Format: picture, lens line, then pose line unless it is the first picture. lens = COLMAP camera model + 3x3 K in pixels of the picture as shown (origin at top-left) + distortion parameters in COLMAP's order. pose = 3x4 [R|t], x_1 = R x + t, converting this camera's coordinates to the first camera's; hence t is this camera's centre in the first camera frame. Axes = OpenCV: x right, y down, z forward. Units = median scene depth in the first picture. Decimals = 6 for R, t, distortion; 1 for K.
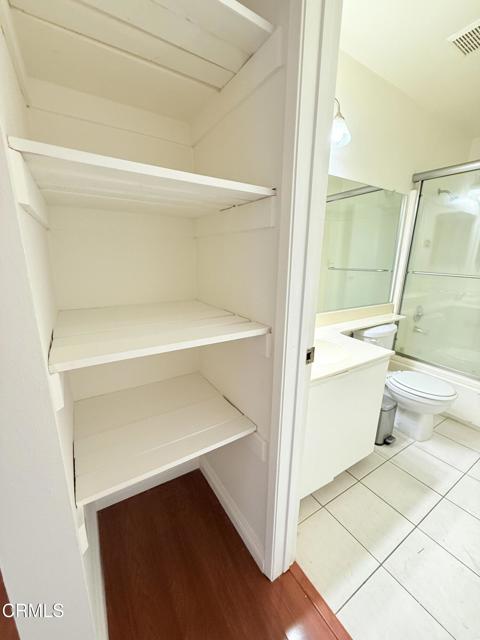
lens RADIAL K [[256.8, 0, 242.4], [0, 256.8, 321.5], [0, 0, 1]] dist [0.003360, 0.000131]
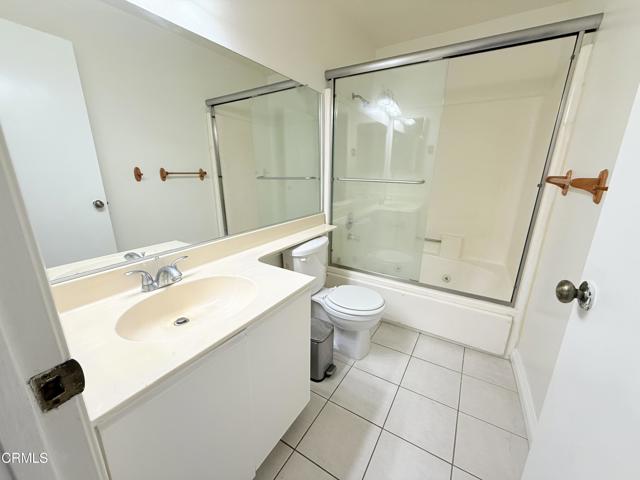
lens RADIAL K [[256.8, 0, 319.7], [0, 256.8, 241.9], [0, 0, 1]] dist [0.003360, 0.000131]
pose [[0.900207, -0.129287, 0.415826, 0.180673], [0.116301, 0.991604, 0.056529, -0.022613], [-0.419643, -0.002526, 0.907685, 0.171889]]
